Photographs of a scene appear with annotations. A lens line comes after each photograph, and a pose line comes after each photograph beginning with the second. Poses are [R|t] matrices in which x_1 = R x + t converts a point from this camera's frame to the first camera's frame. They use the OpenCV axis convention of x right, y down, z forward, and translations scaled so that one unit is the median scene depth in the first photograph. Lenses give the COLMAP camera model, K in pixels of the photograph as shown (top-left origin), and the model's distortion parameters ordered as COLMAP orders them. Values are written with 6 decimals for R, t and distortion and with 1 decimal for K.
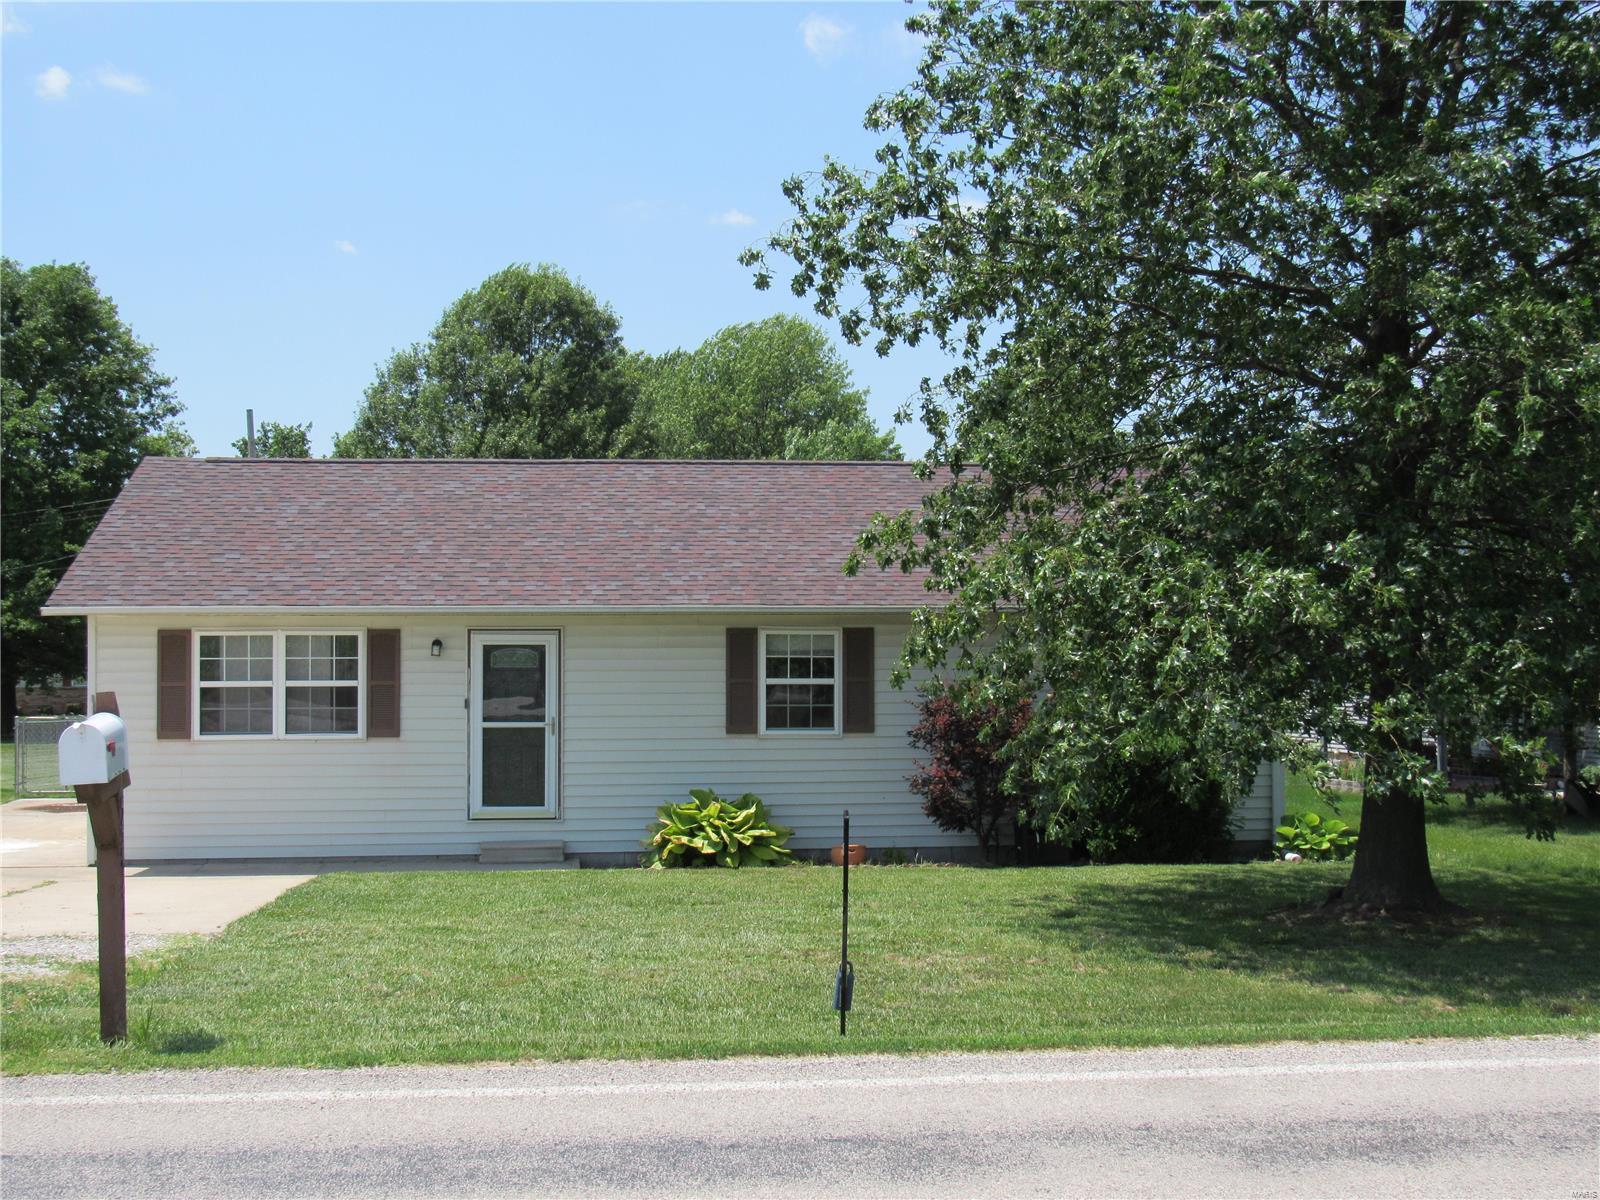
lens RADIAL K [[1902.6, 0, 800.0], [0, 1902.6, 600.0], [0, 0, 1]] dist [-0.069410, 0.082555]
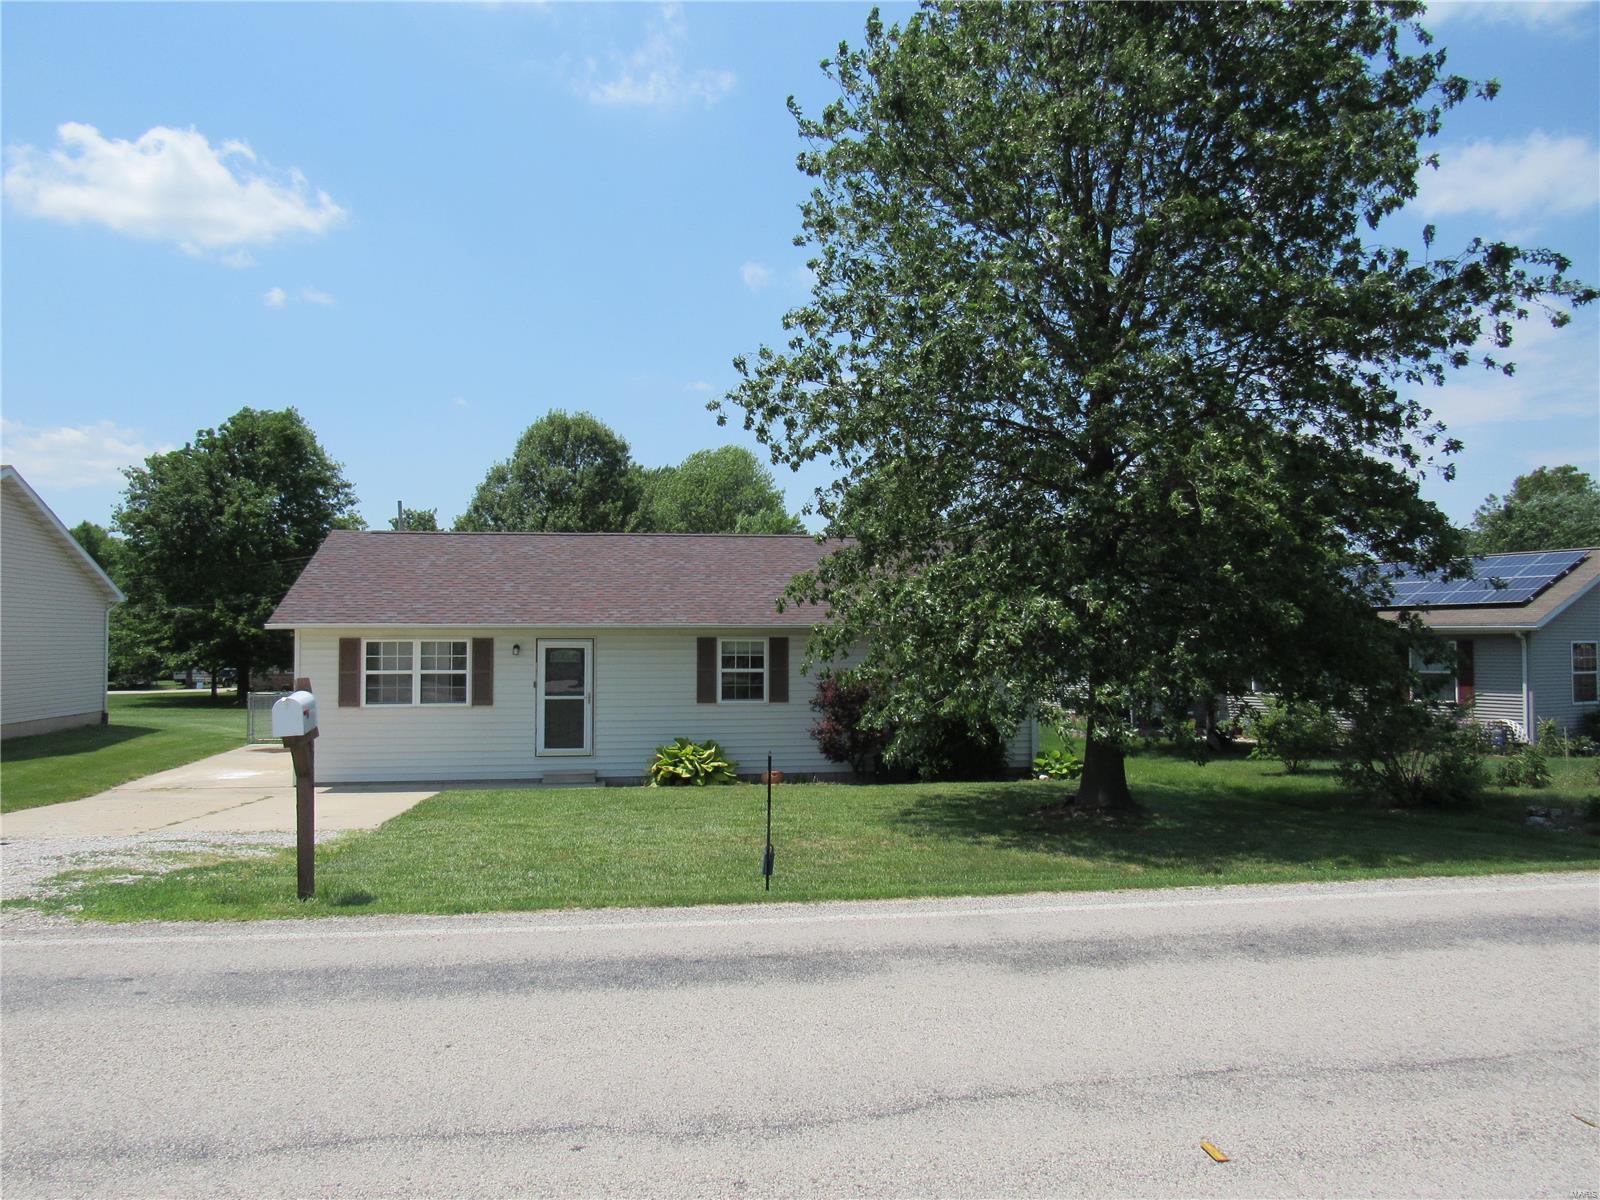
lens RADIAL K [[1165.7, 0, 811.6], [0, 1165.7, 605.8], [0, 0, 1]] dist [-0.062445, -0.000718]
pose [[0.998362, 0.001913, 0.057185, 0.001764], [-0.001200, 0.999921, -0.012497, 0.000115], [-0.057205, 0.012408, 0.998285, 0.005859]]
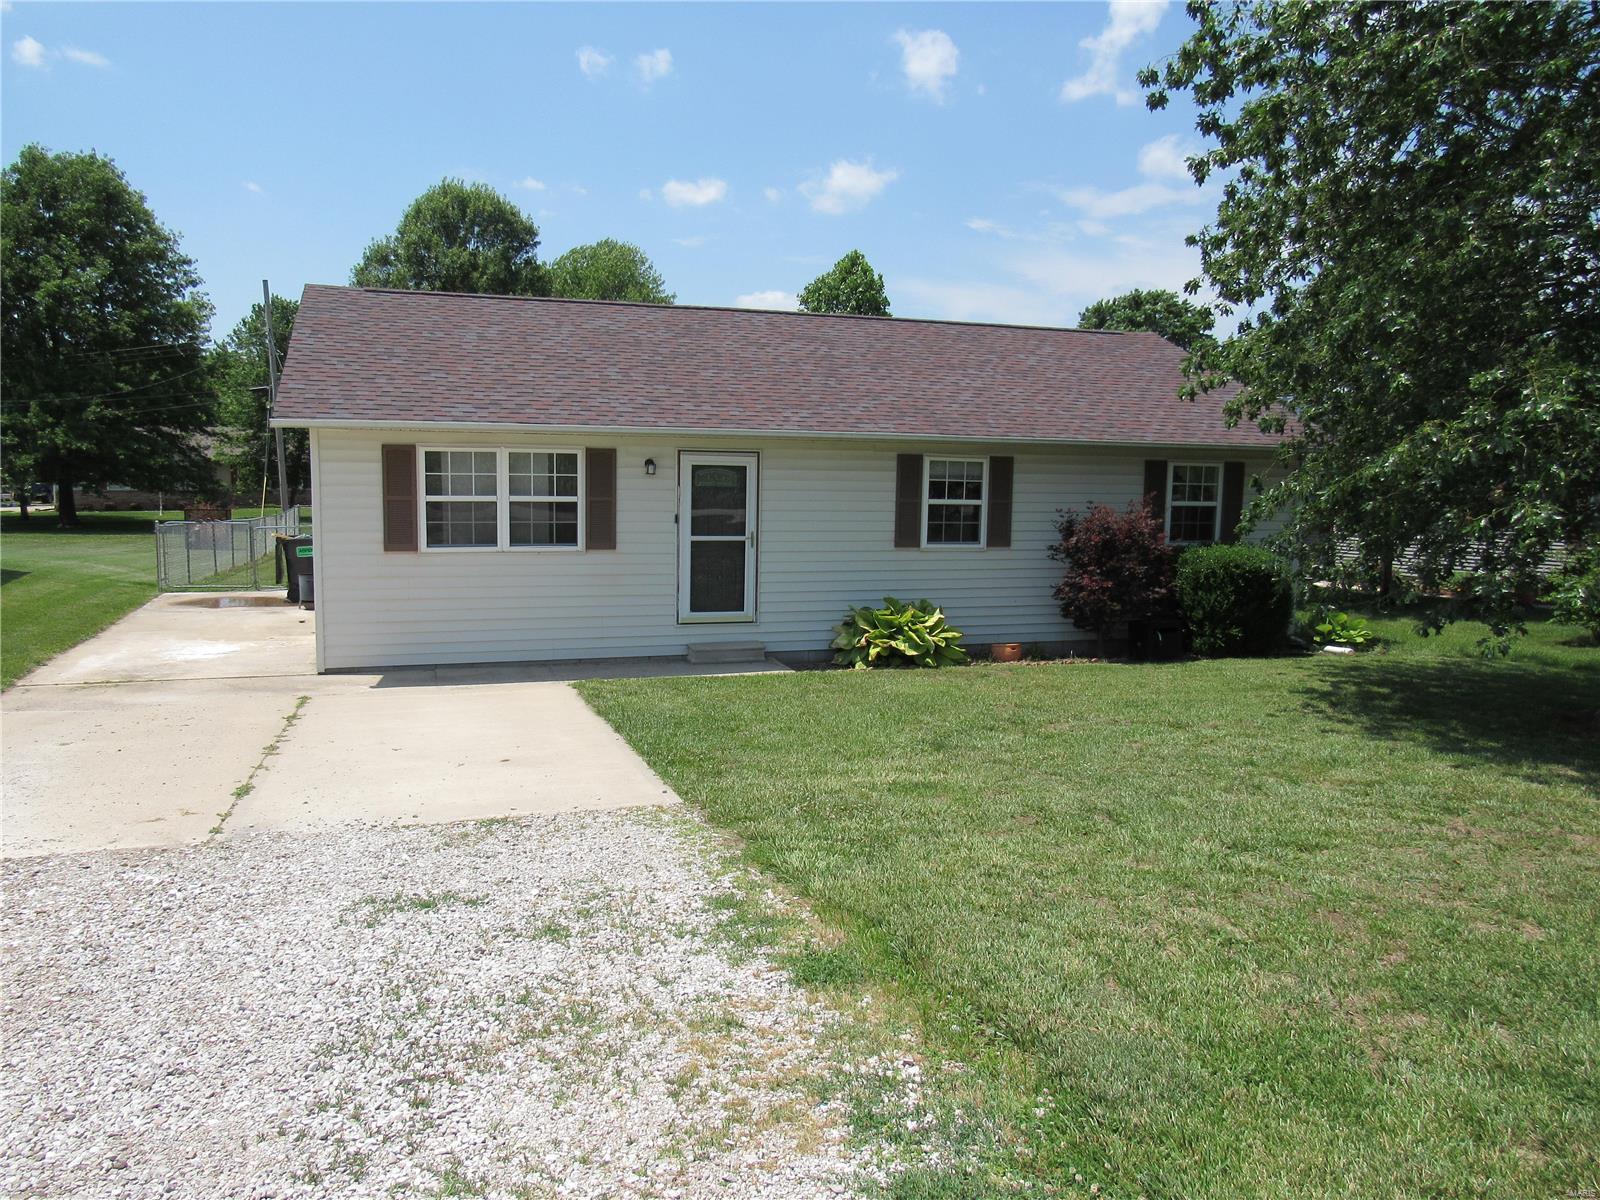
lens RADIAL K [[1128.1, 0, 757.6], [0, 1128.1, 600.2], [0, 0, 1]] dist [-0.039181, 0.000965]
pose [[0.981163, -0.003494, 0.193148, -0.257833], [-0.023626, 0.990160, 0.137930, 0.010617], [-0.191729, -0.139895, 0.971426, 0.359932]]
